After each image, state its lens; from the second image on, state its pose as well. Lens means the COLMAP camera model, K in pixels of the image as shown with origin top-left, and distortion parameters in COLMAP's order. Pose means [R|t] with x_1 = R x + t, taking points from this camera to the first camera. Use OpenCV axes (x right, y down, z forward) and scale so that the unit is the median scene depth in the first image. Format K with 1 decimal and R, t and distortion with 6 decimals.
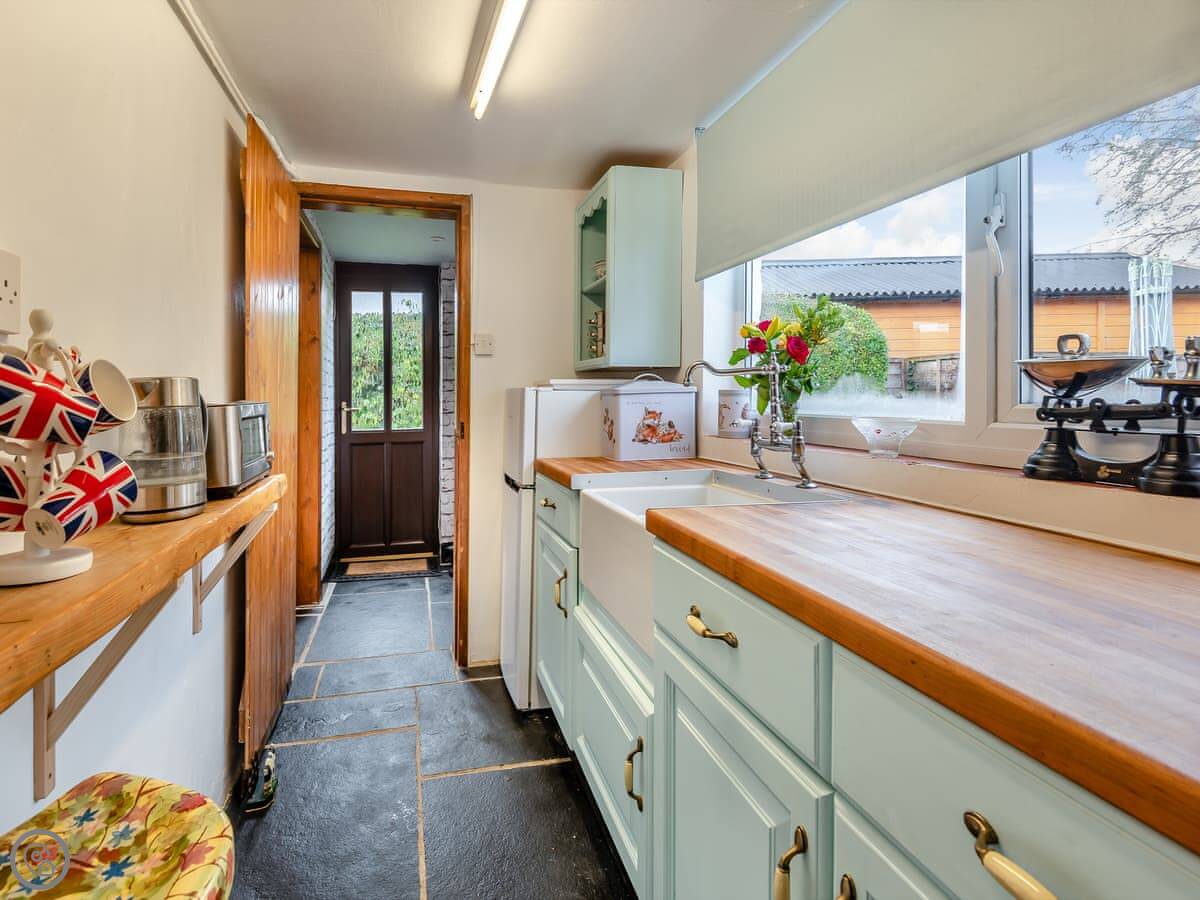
lens RADIAL K [[578.2, 0, 602.2], [0, 578.2, 440.9], [0, 0, 1]] dist [-0.000948, -0.001005]
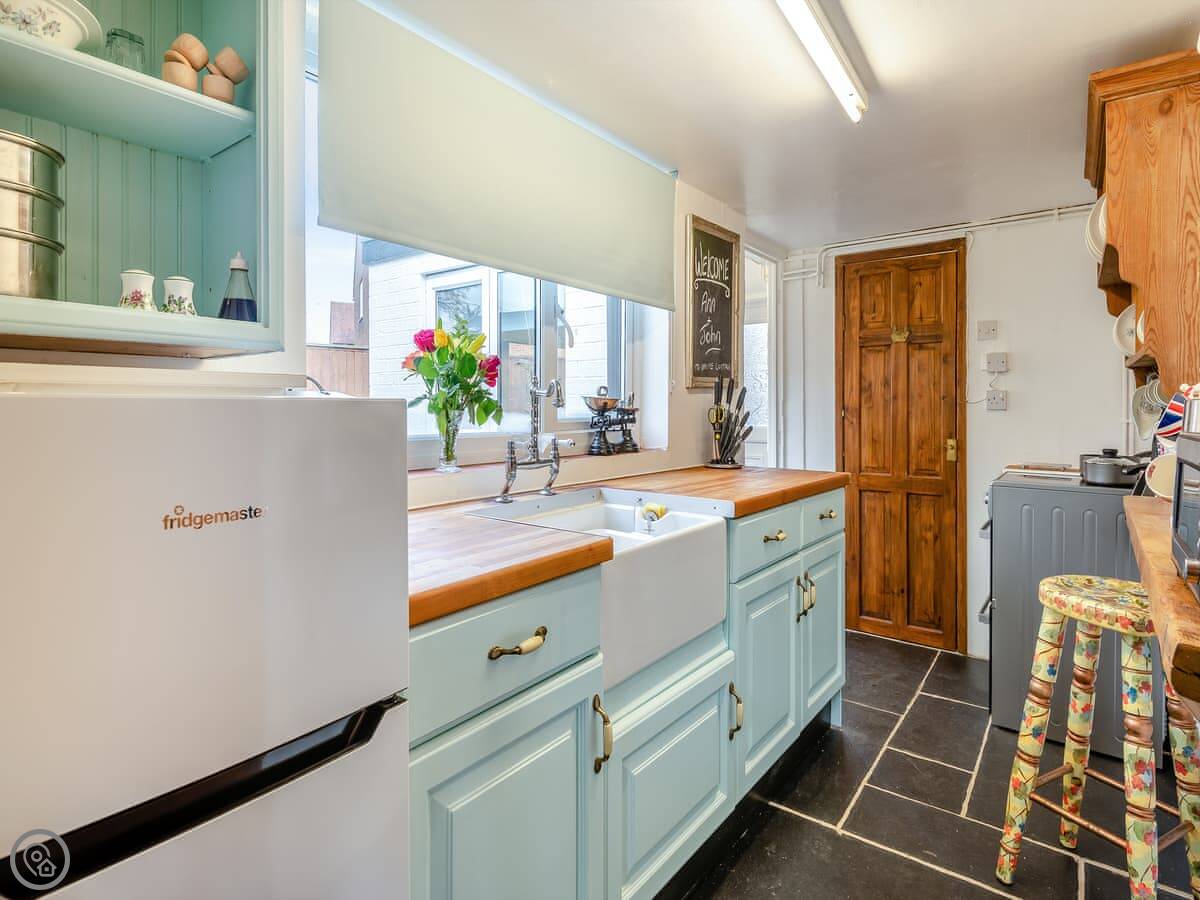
lens RADIAL K [[578.2, 0, 602.2], [0, 578.2, 440.9], [0, 0, 1]] dist [-0.000948, -0.001005]
pose [[-0.610388, -0.026148, 0.791671, -0.878341], [0.047457, 0.996452, 0.069502, -0.127474], [-0.790679, 0.079994, -0.606982, 2.258206]]
